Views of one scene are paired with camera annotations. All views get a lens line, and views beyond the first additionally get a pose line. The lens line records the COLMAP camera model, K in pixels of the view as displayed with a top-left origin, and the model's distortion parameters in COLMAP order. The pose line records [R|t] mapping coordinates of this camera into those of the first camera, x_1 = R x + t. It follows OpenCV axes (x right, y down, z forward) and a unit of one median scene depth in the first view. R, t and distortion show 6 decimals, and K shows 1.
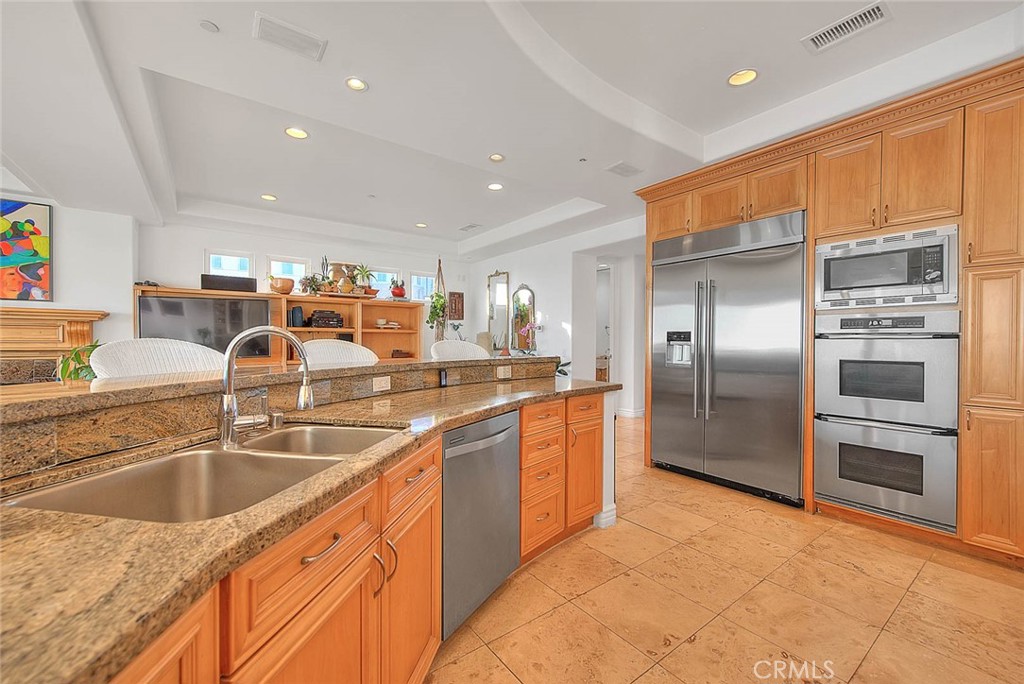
lens RADIAL K [[416.1, 0, 512.7], [0, 416.1, 344.0], [0, 0, 1]] dist [0.002922, -0.002699]
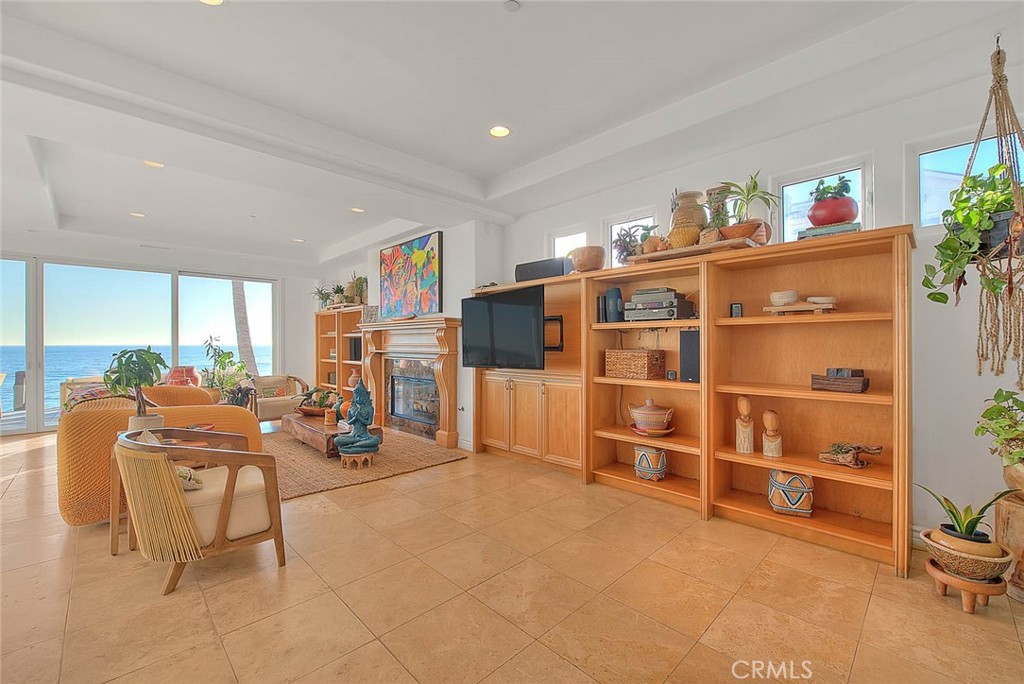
lens RADIAL K [[416.1, 0, 511.4], [0, 416.1, 342.3], [0, 0, 1]] dist [0.002922, -0.002699]
pose [[0.131451, -0.008928, -0.991283, 0.083989], [-0.004396, 0.999944, -0.009589, -0.006955], [0.991313, 0.005618, 0.131404, 1.050225]]
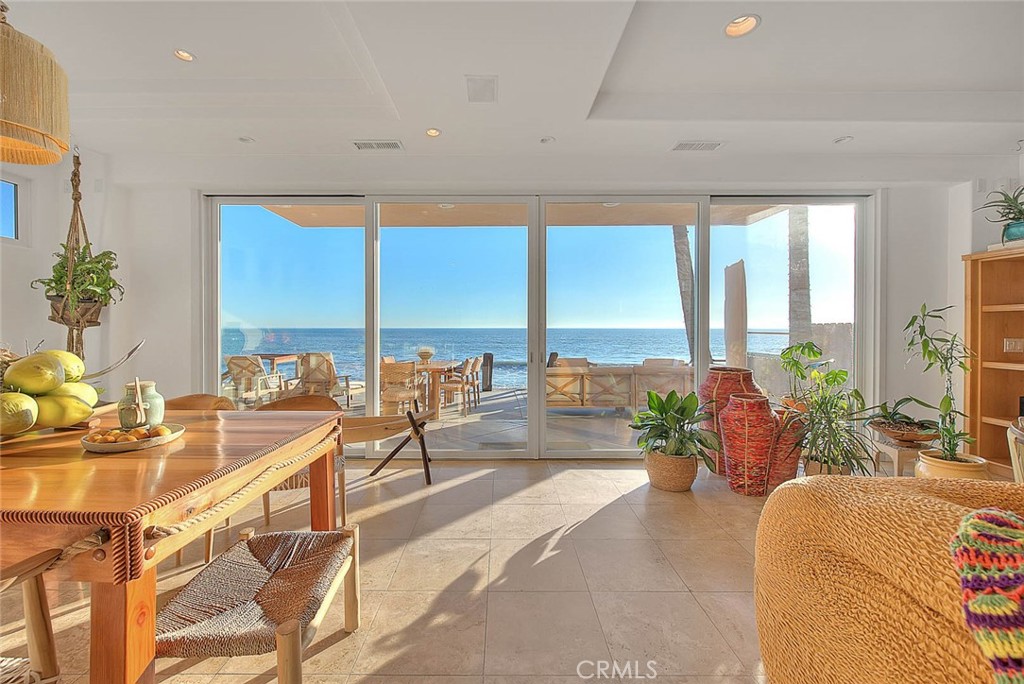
lens RADIAL K [[416.1, 0, 506.6], [0, 416.1, 336.0], [0, 0, 1]] dist [0.002922, -0.002699]
pose [[-0.599021, 0.011102, -0.800657, -0.660149], [-0.009371, 0.999738, 0.020873, -0.004174], [0.800679, 0.020006, -0.598760, 0.198864]]
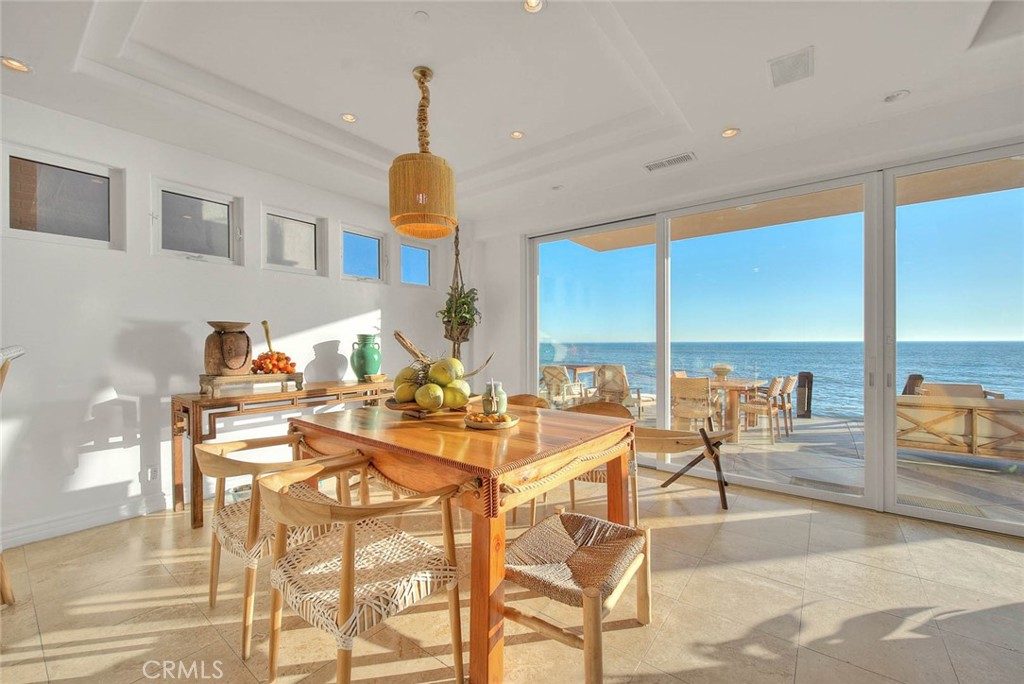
lens RADIAL K [[416.1, 0, 503.4], [0, 416.1, 338.4], [0, 0, 1]] dist [0.002922, -0.002699]
pose [[-0.969078, -0.003457, -0.246730, -0.644739], [-0.002961, 0.999993, -0.002384, -0.004881], [0.246737, -0.001580, -0.969081, 0.221475]]
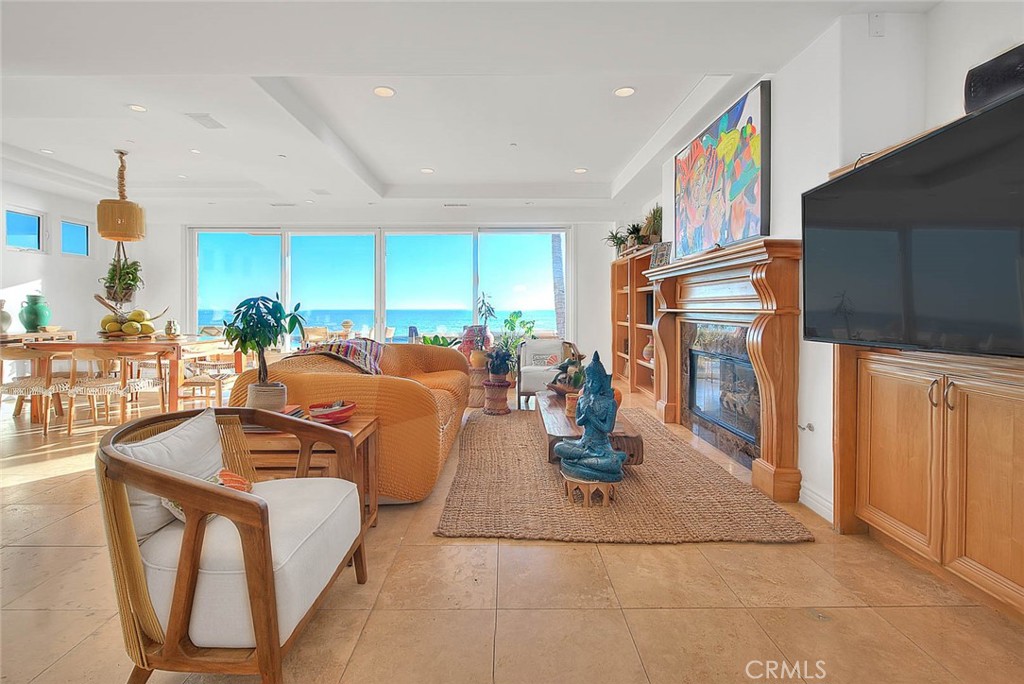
lens RADIAL K [[460.9, 0, 503.1], [0, 460.9, 311.0], [0, 0, 1]] dist [0.002599, 0.000108]
pose [[-0.602082, -0.000092, -0.798434, -0.326747], [-0.008494, 0.999944, 0.006290, 0.010004], [0.798389, 0.010569, -0.602049, 1.109880]]
